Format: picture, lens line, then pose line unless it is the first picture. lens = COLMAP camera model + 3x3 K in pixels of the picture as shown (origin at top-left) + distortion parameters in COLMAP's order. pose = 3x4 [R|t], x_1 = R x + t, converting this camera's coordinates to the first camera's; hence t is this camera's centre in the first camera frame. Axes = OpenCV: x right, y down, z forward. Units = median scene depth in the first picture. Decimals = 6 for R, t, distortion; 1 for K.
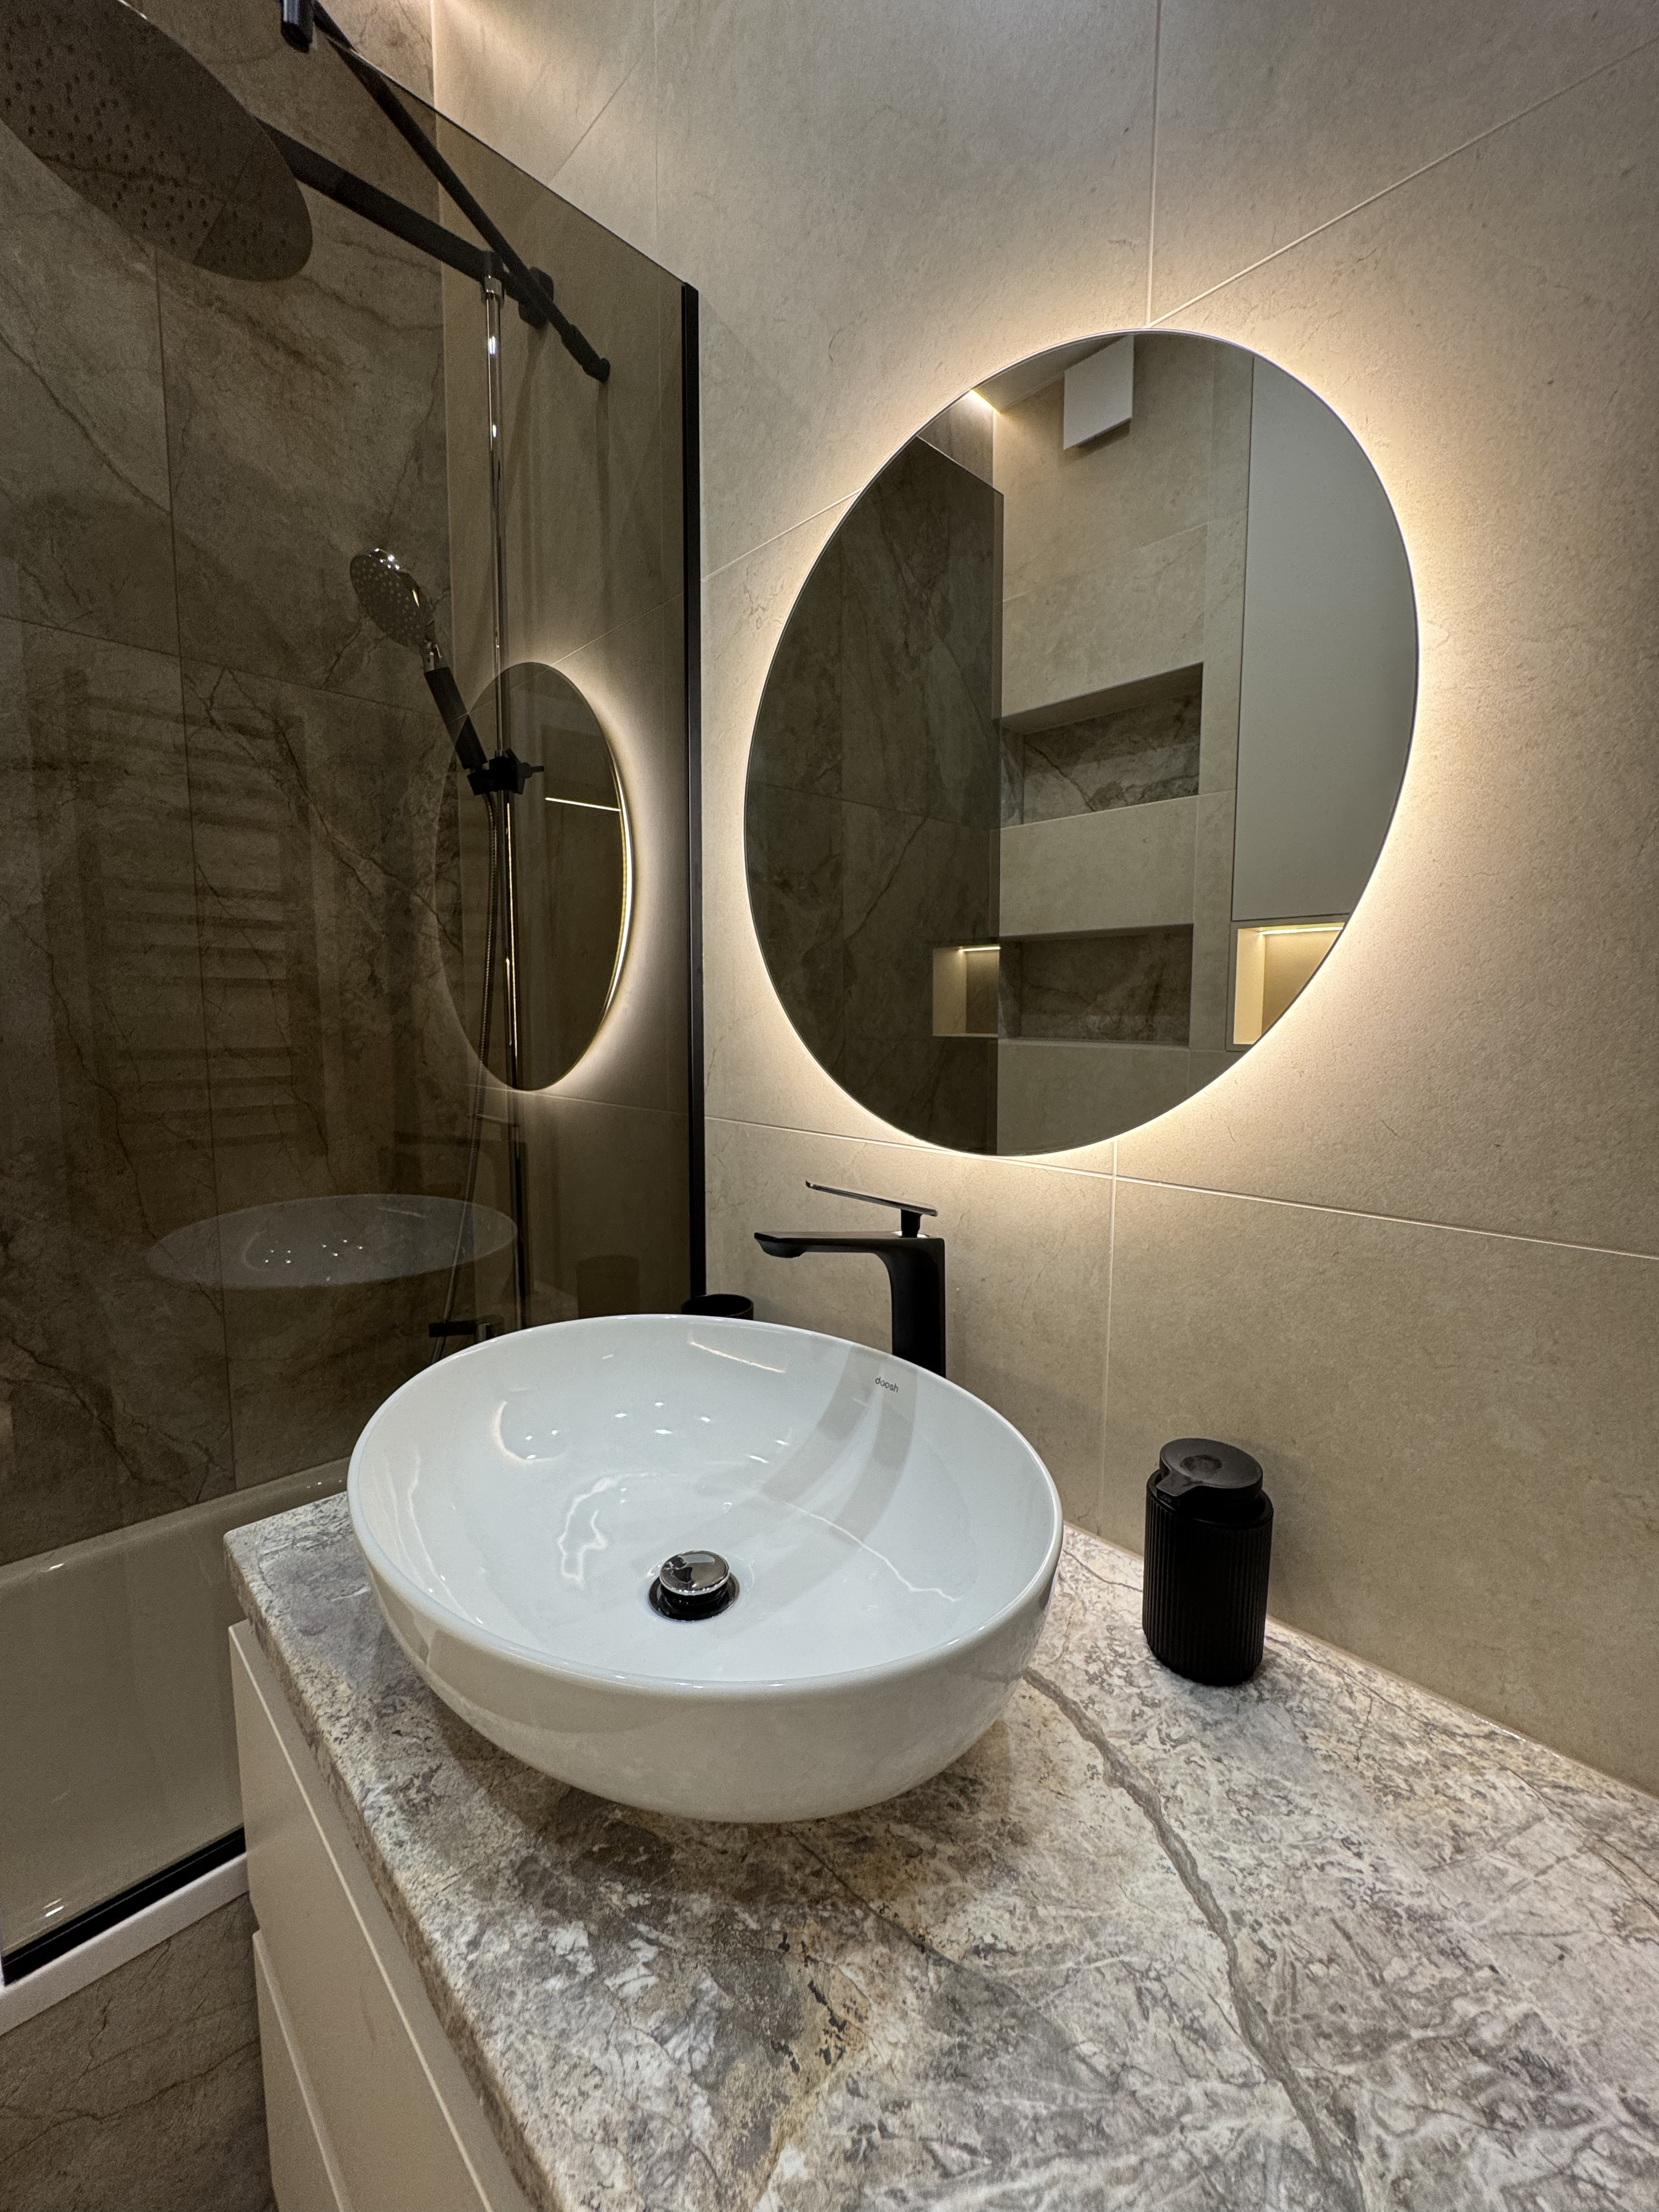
lens RADIAL K [[884.4, 0, 827.8], [0, 884.4, 1105.8], [0, 0, 1]] dist [-0.003979, 0.000509]
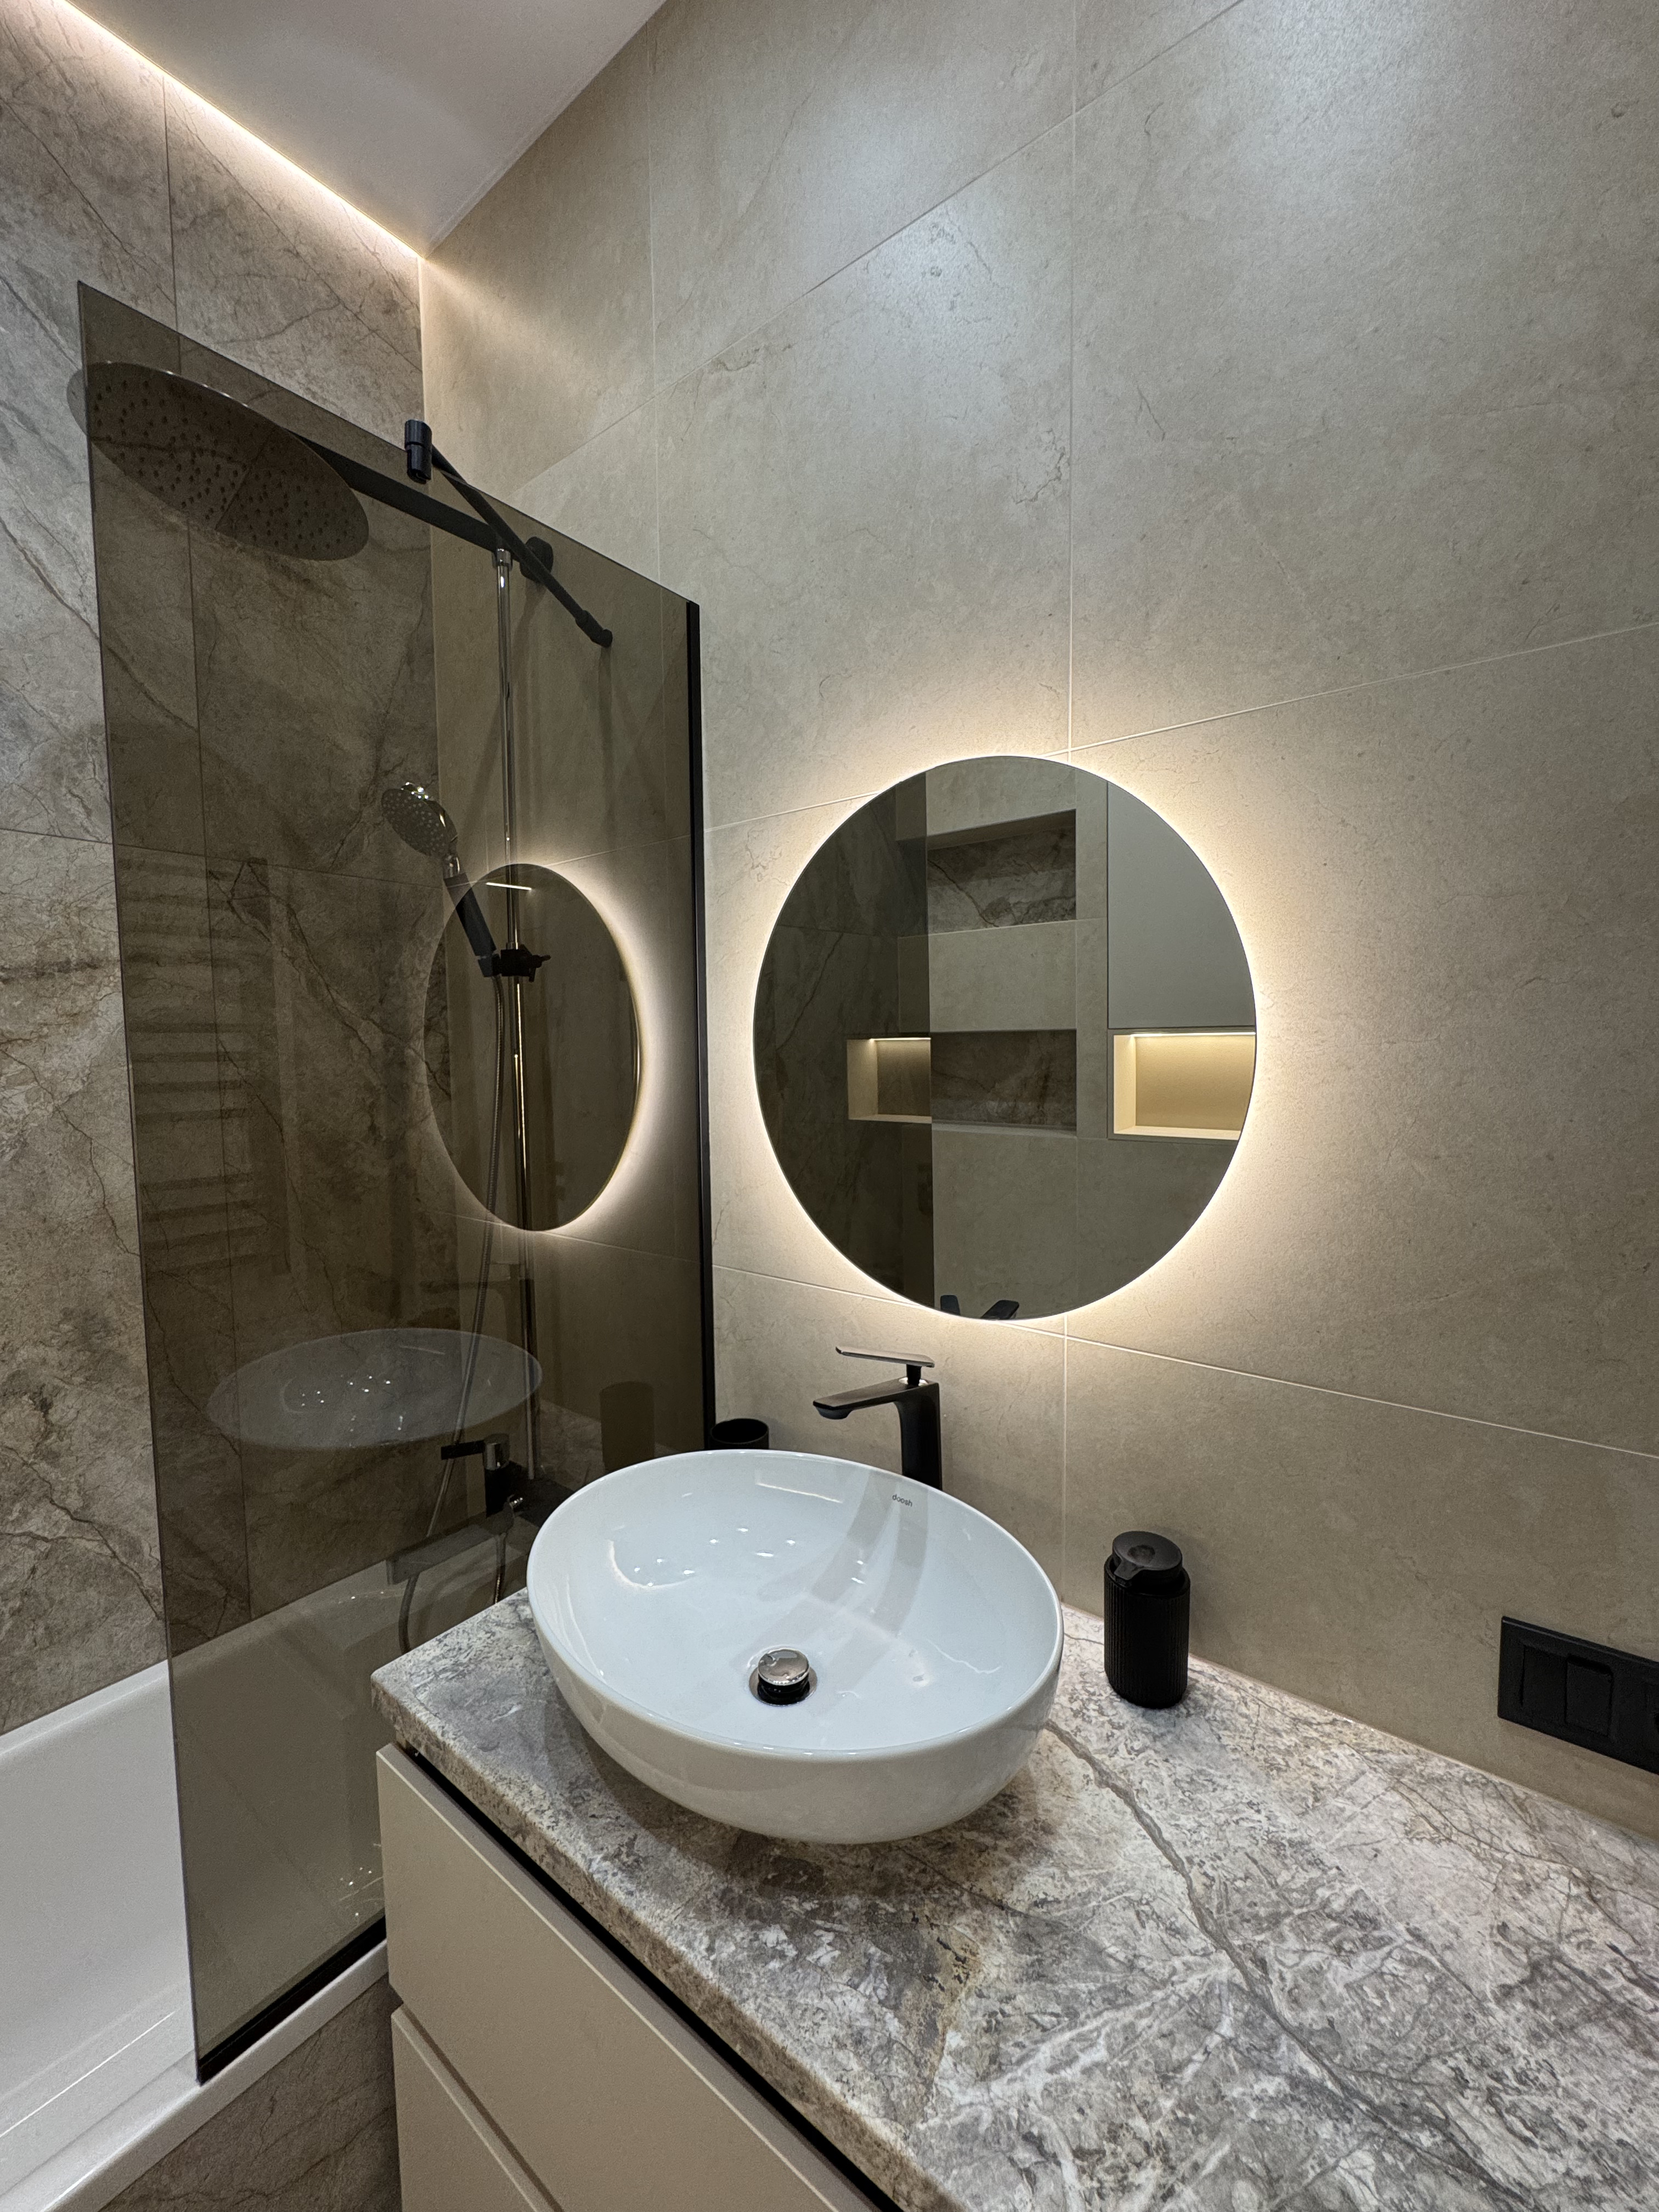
lens RADIAL K [[884.4, 0, 826.7], [0, 884.4, 1106.8], [0, 0, 1]] dist [-0.003979, 0.000509]
pose [[0.990766, -0.027053, 0.132859, -0.197512], [0.031644, 0.998969, -0.032564, -0.222492], [-0.131841, 0.036468, 0.990600, -0.296005]]
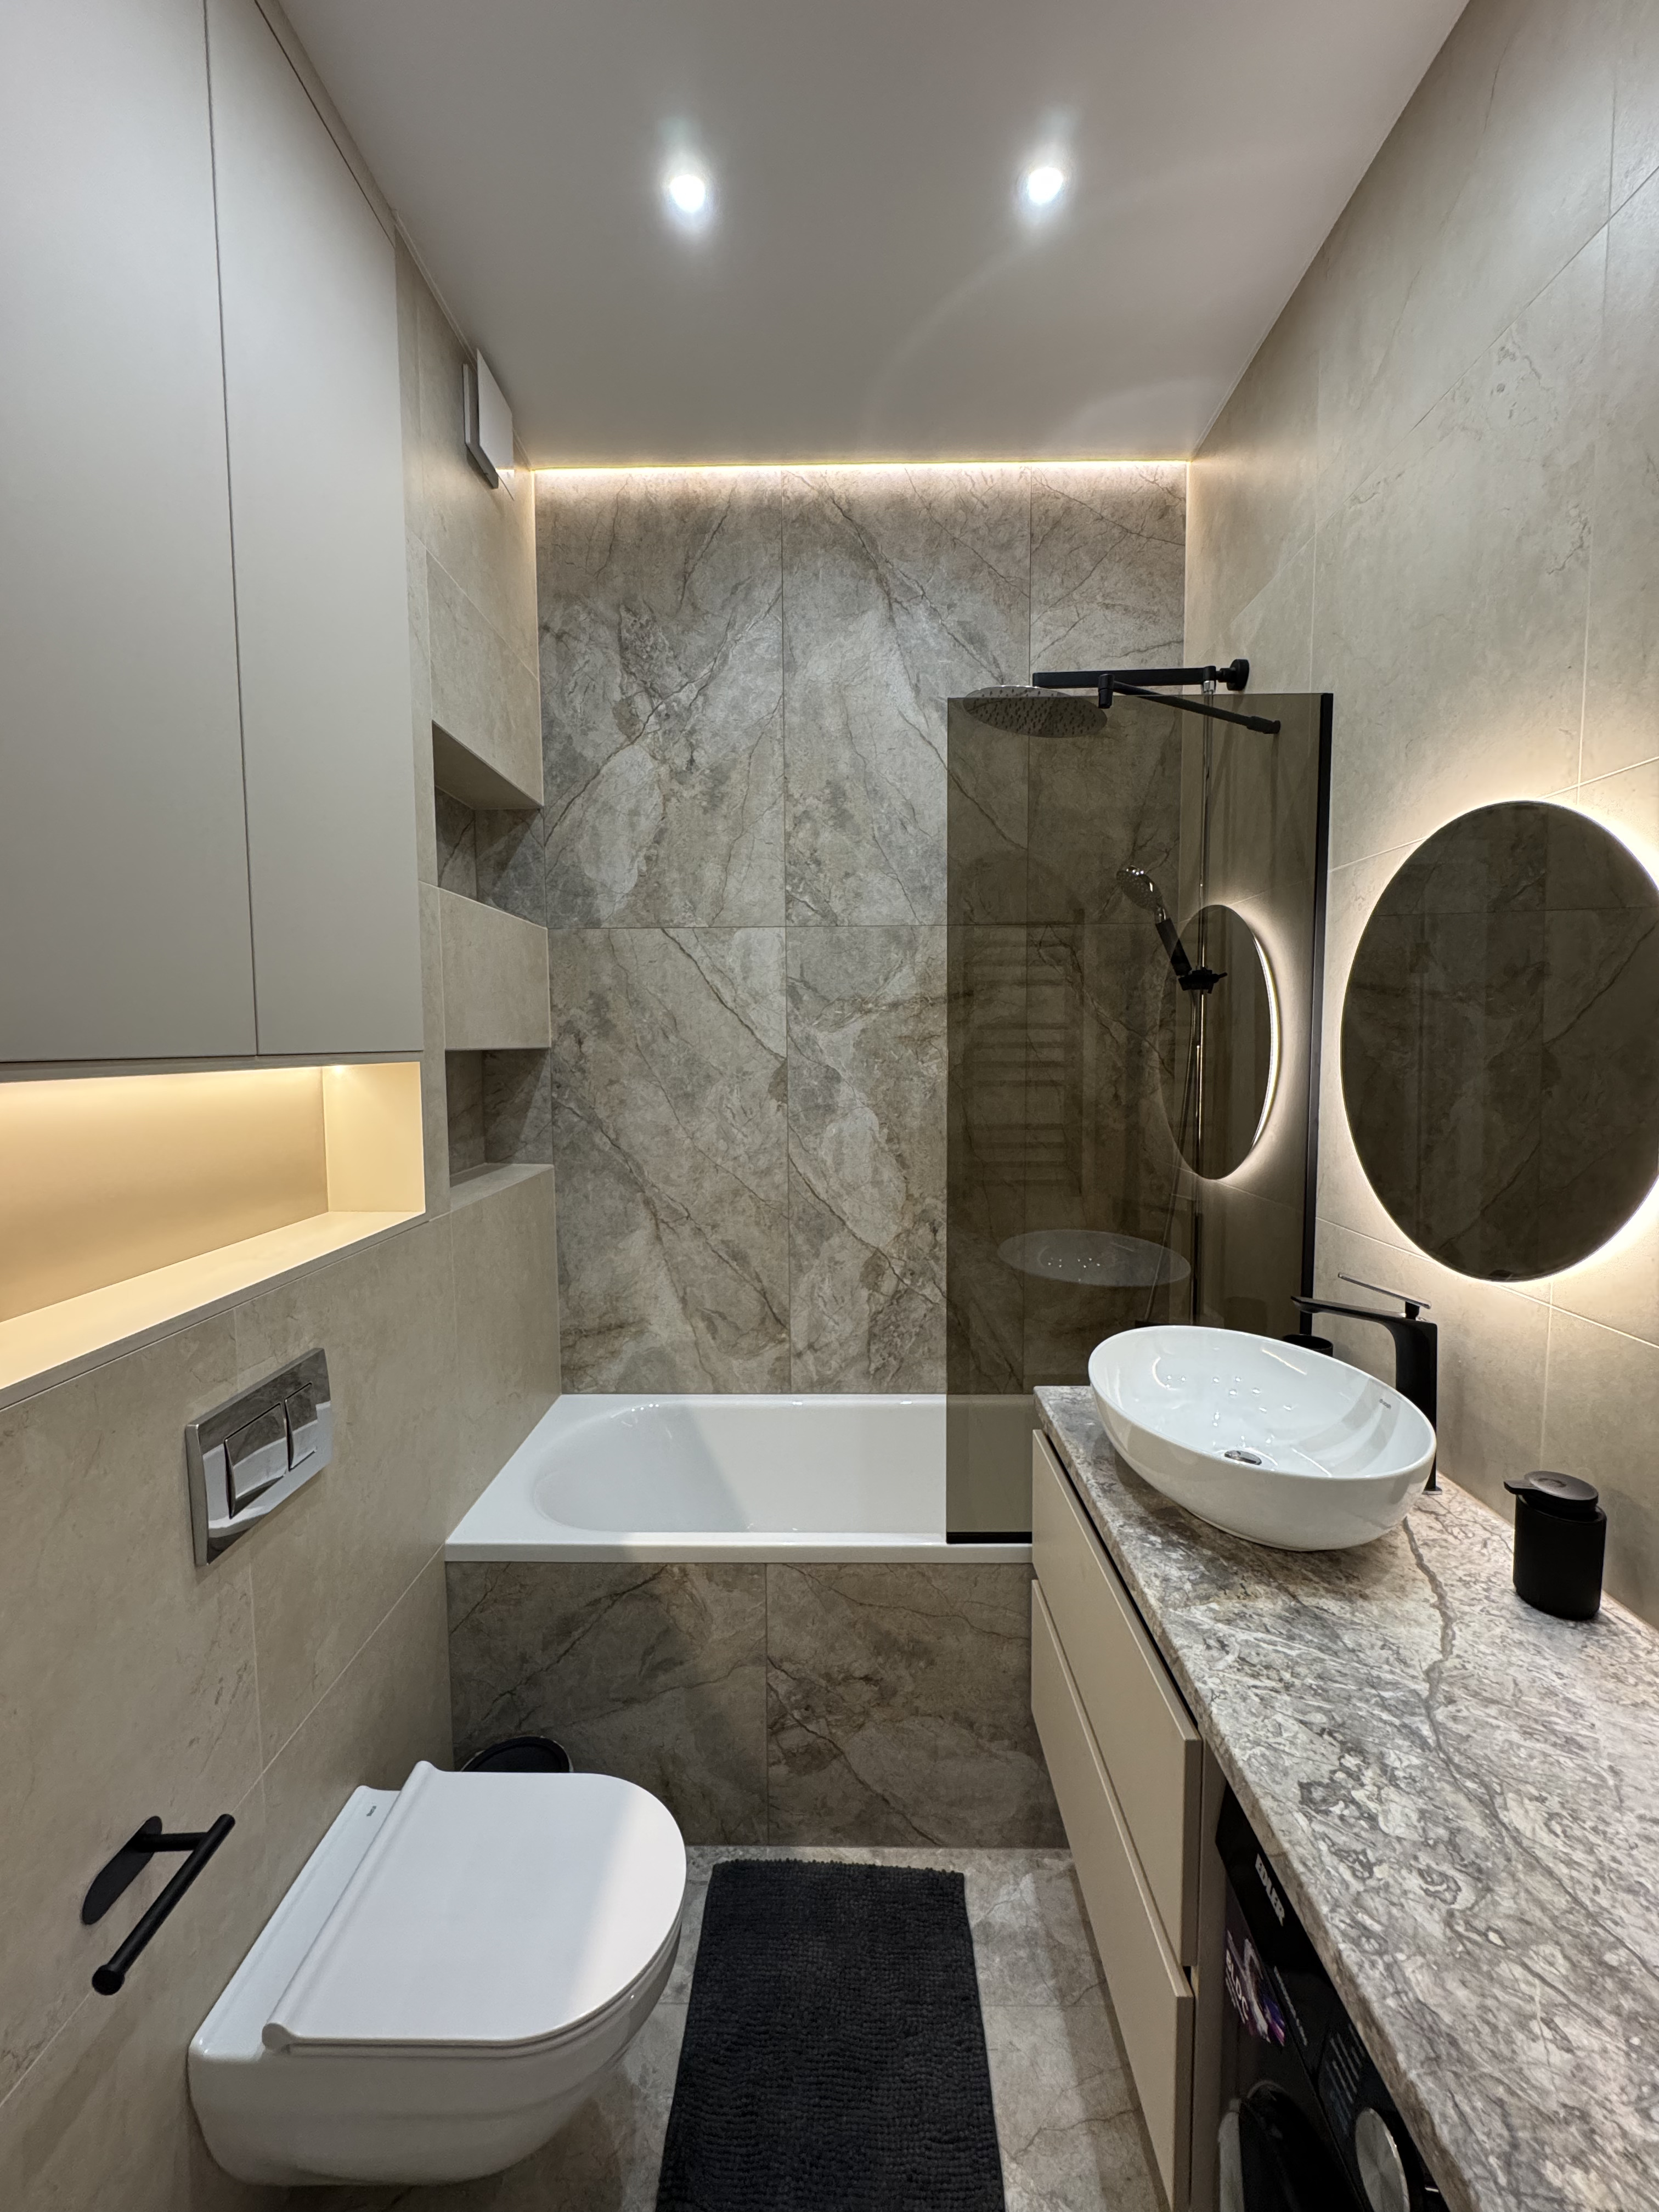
lens RADIAL K [[884.4, 0, 832.4], [0, 884.4, 1108.4], [0, 0, 1]] dist [-0.003979, 0.000509]
pose [[0.705560, 0.042924, -0.707349, 0.471272], [-0.061437, 0.998111, -0.000713, -0.169498], [0.705982, 0.043961, 0.706864, -0.908015]]
